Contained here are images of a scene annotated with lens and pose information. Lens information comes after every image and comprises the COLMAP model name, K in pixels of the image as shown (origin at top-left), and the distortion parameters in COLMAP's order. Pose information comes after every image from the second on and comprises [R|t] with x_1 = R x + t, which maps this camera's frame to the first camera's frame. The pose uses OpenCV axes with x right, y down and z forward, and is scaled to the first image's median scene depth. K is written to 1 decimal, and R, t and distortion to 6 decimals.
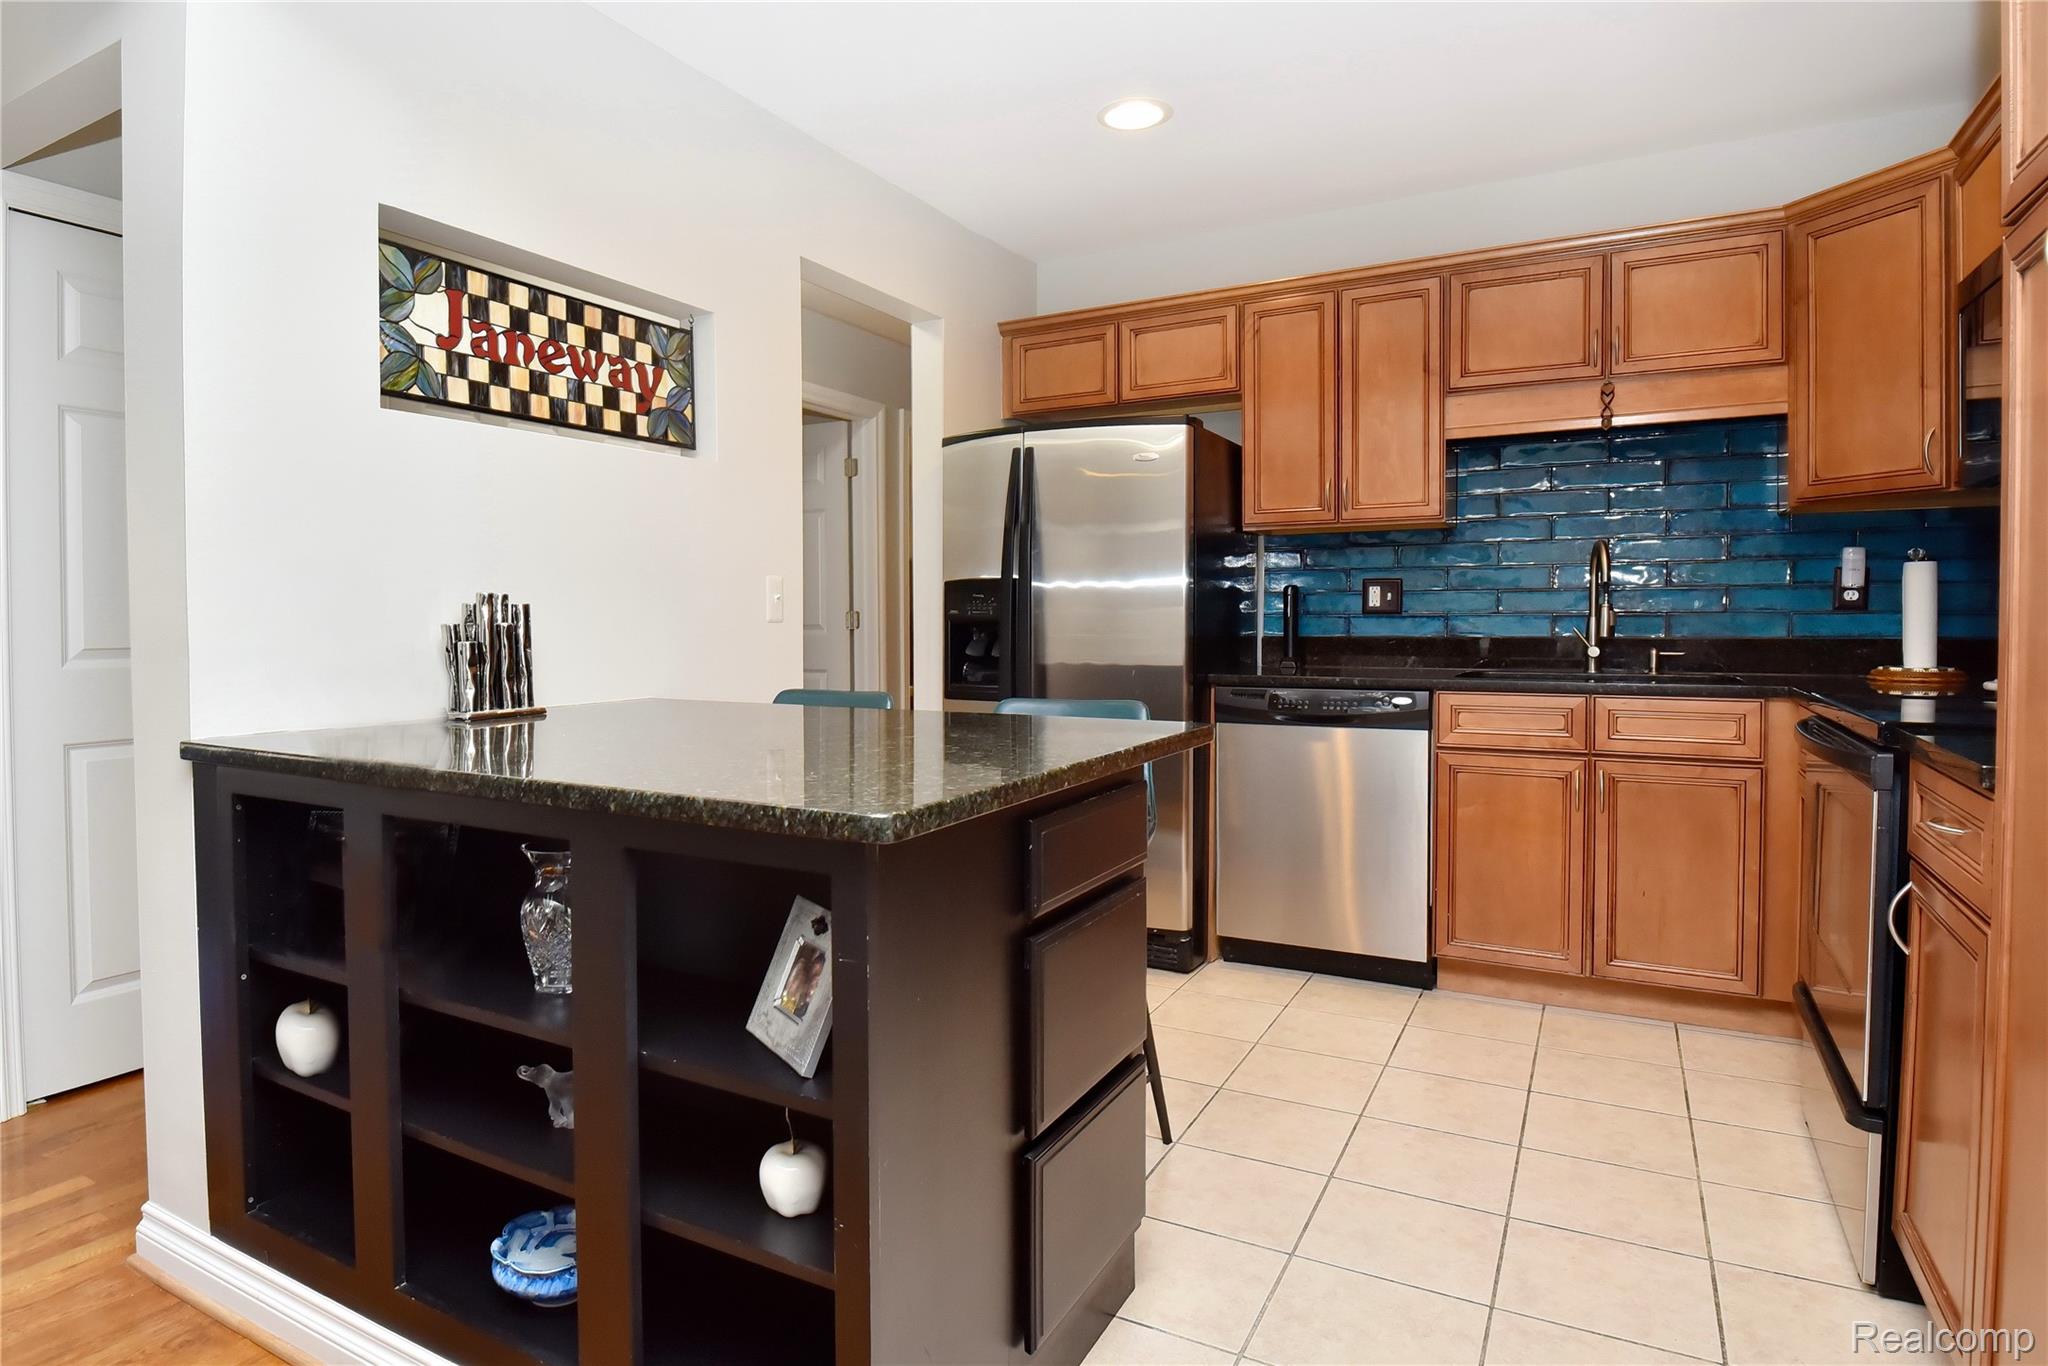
lens RADIAL K [[1090.4, 0, 907.7], [0, 1090.4, 644.2], [0, 0, 1]] dist [-0.022597, -0.004712]
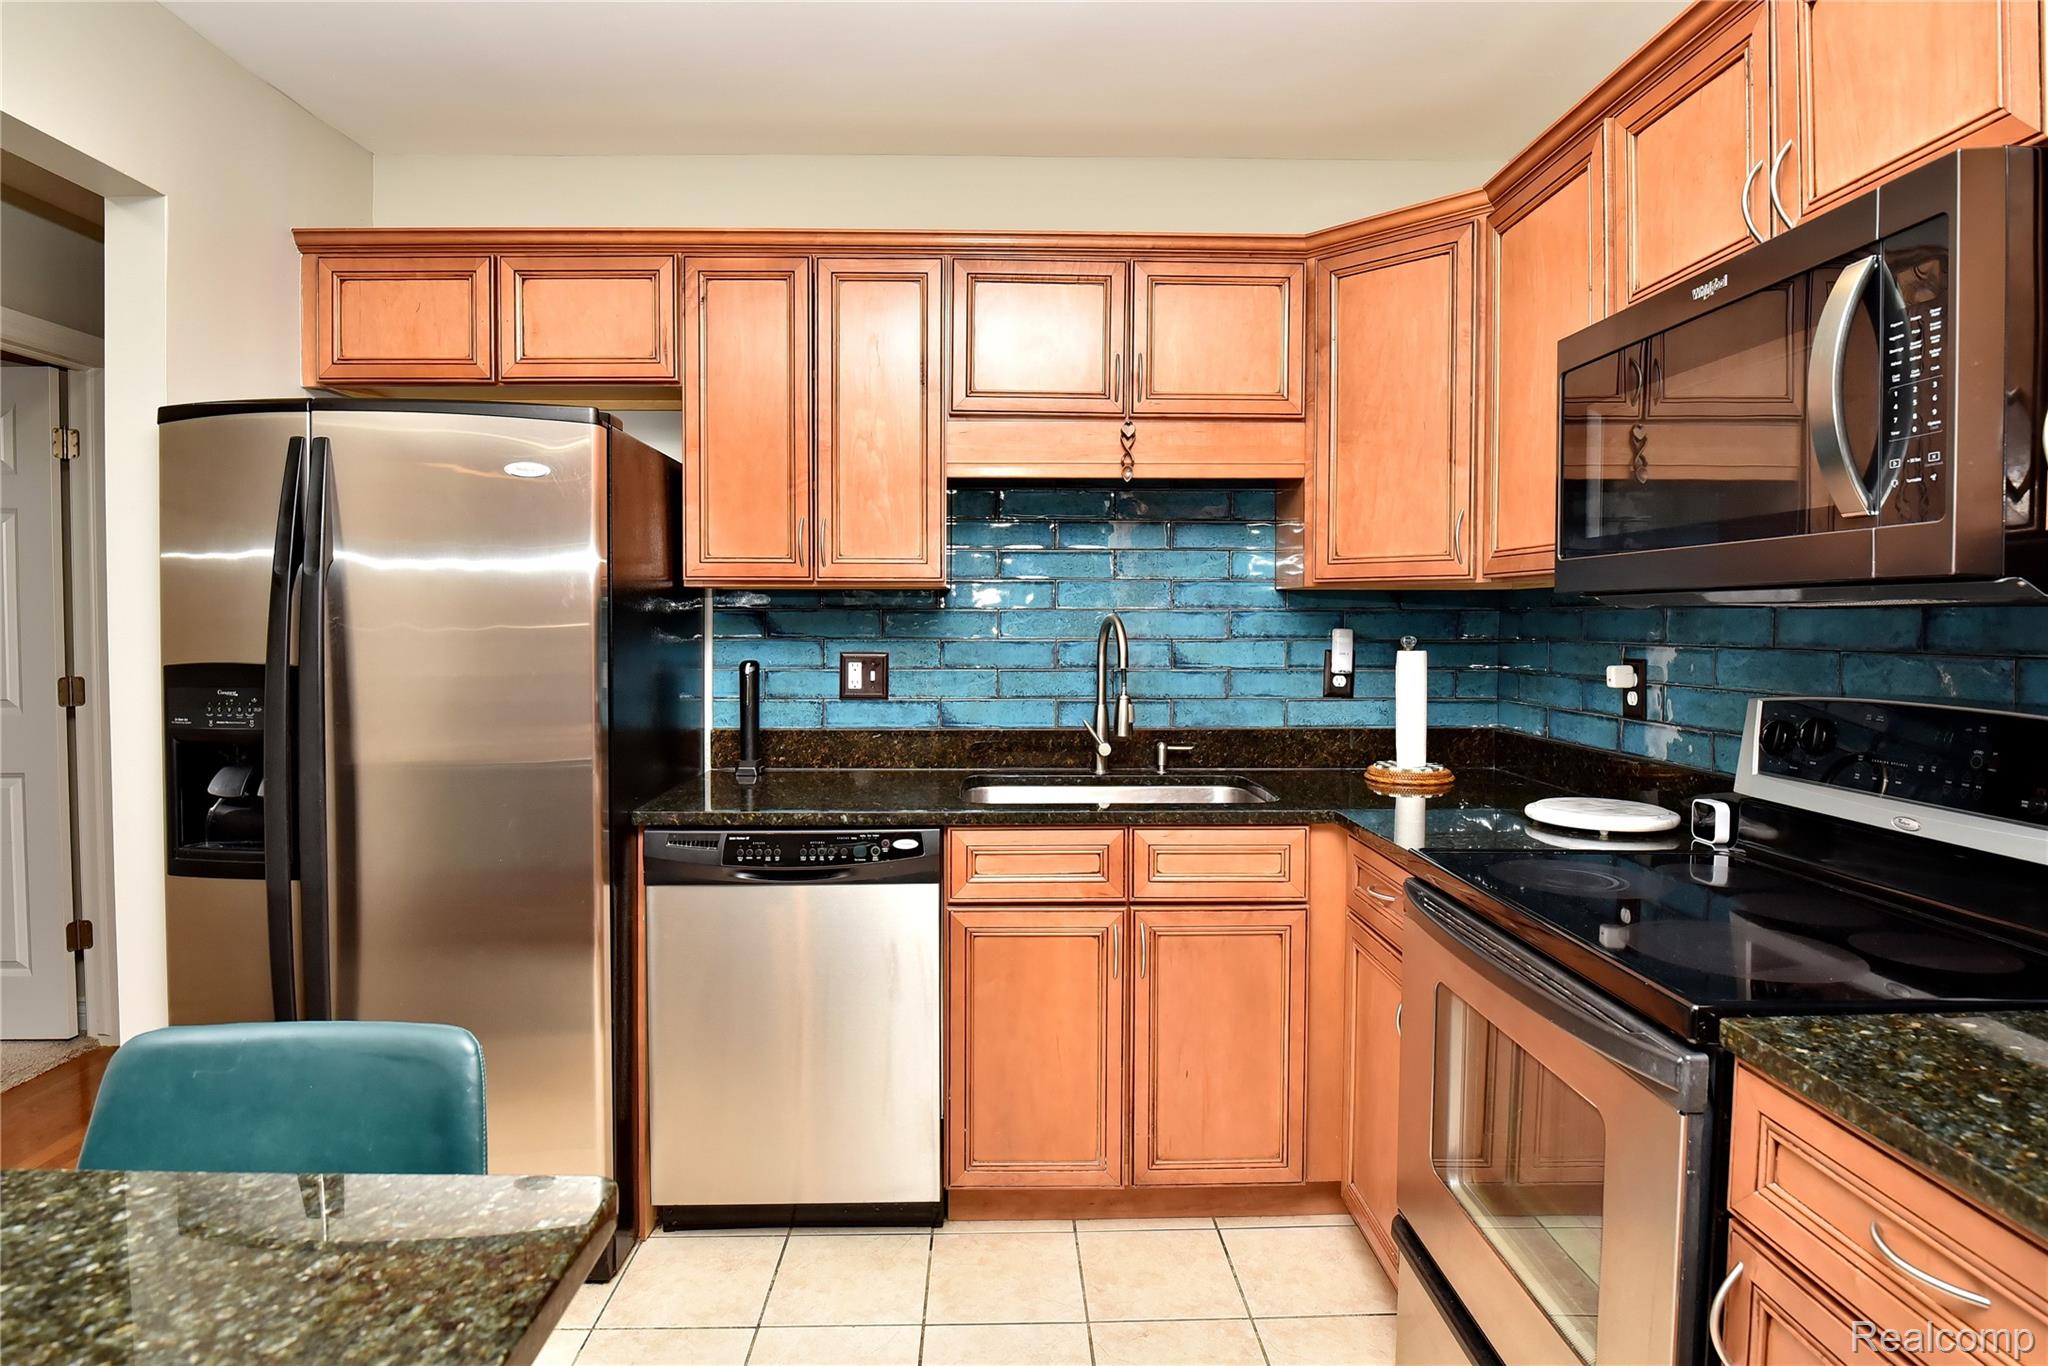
lens RADIAL K [[1090.4, 0, 931.0], [0, 1090.4, 679.2], [0, 0, 1]] dist [-0.022597, -0.004712]
pose [[0.866642, -0.013729, 0.498742, 0.111080], [0.000220, 0.999632, 0.027135, -0.072426], [-0.498931, -0.023407, 0.866326, 0.362105]]
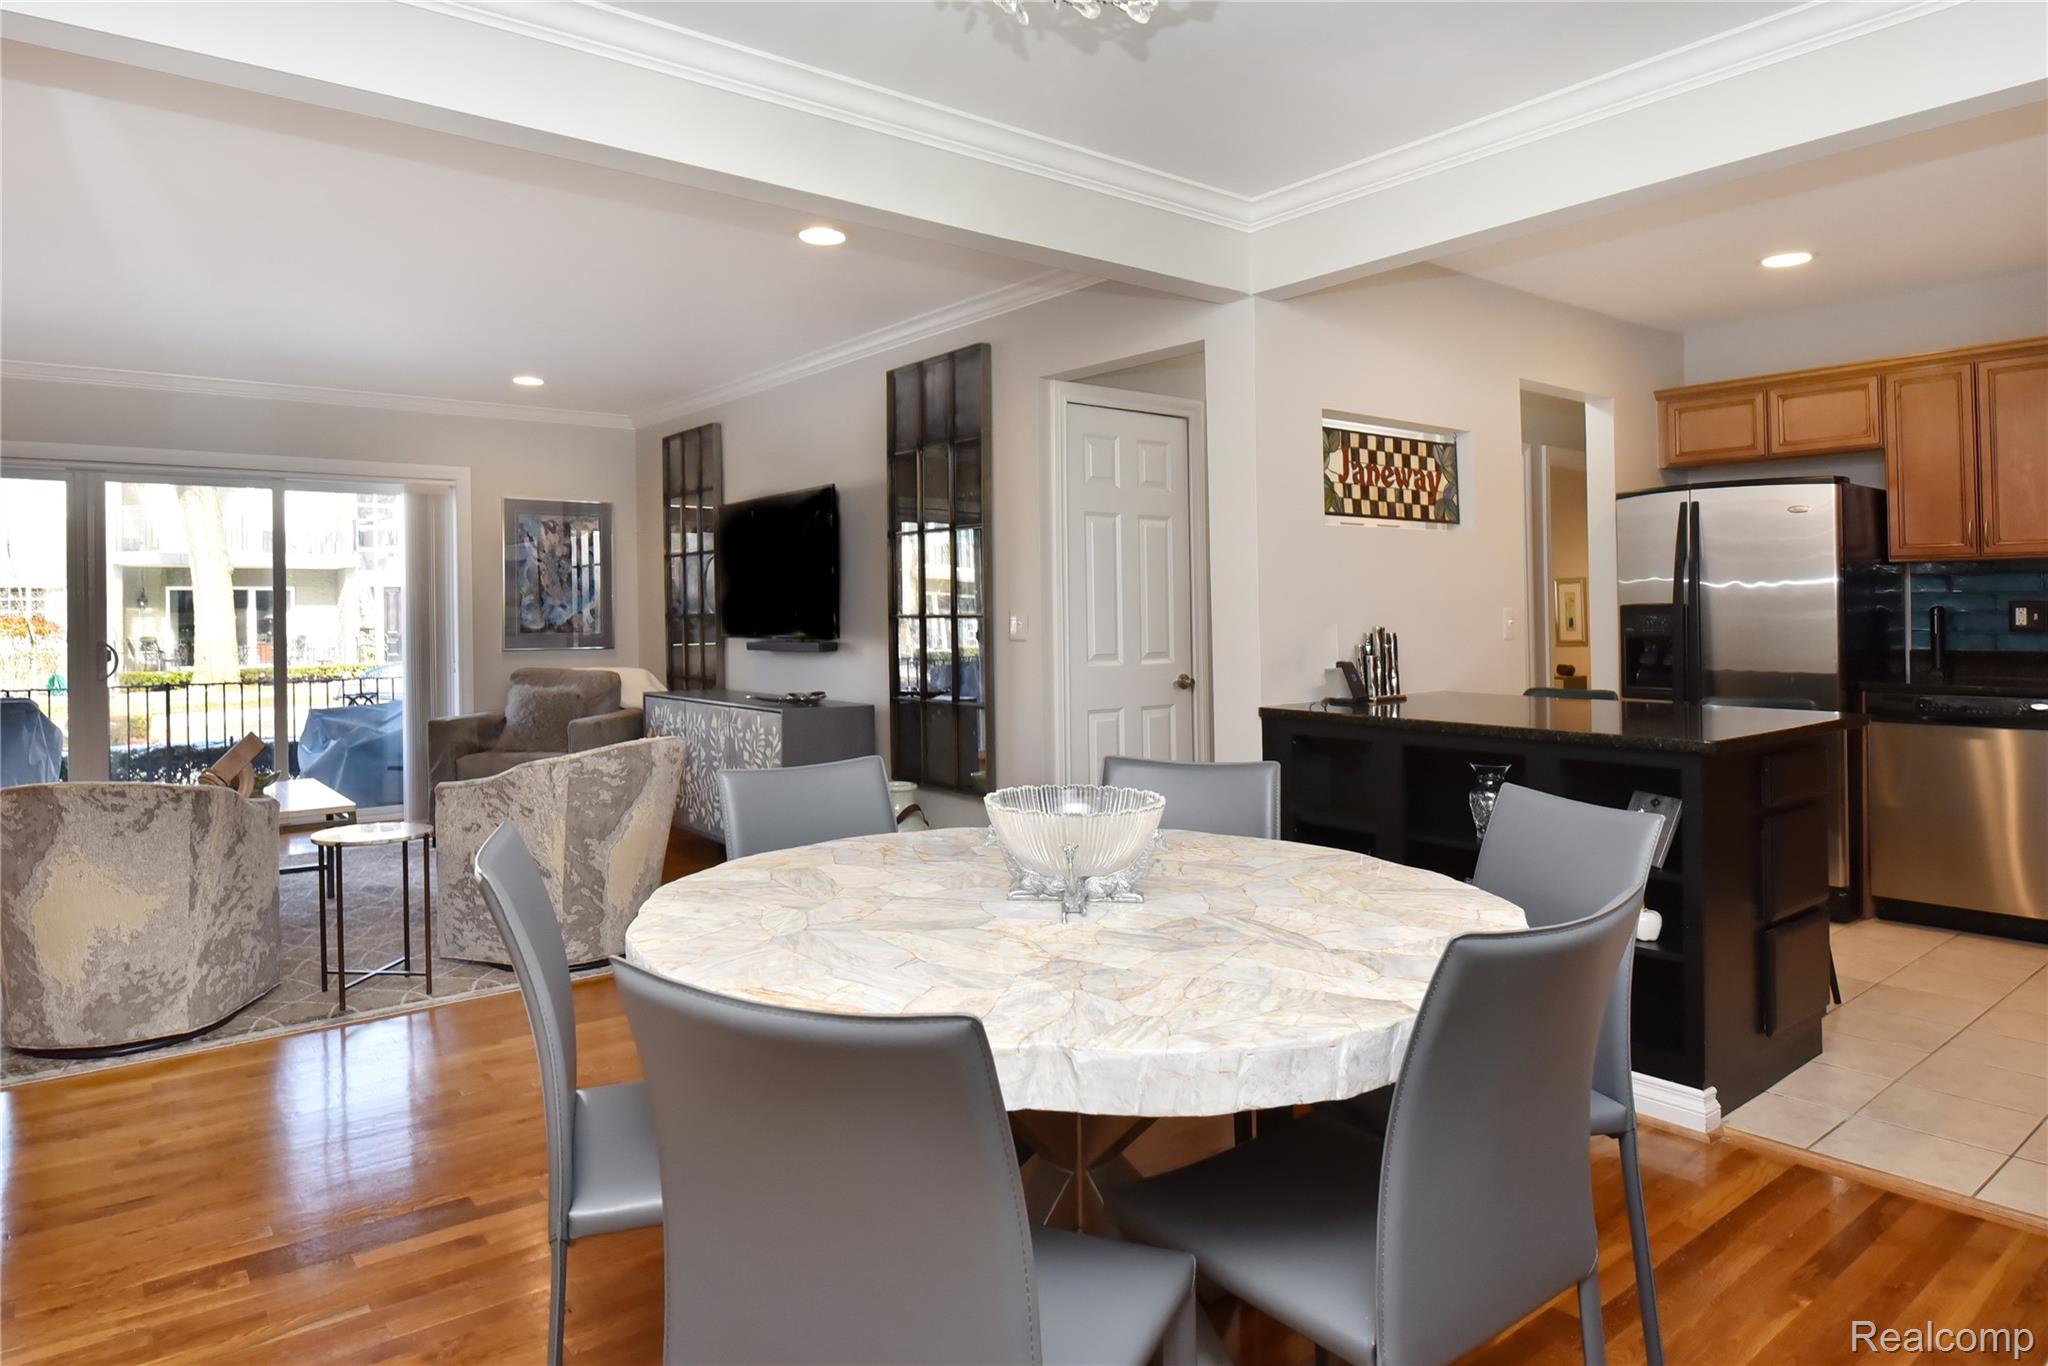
lens RADIAL K [[1191.8, 0, 1045.9], [0, 1191.8, 577.7], [0, 0, 1]] dist [-0.016545, -0.009541]
pose [[0.946857, -0.007725, -0.321563, -0.174636], [-0.008507, 0.998761, -0.049041, -0.017702], [0.321543, 0.049170, 0.945618, -0.596178]]
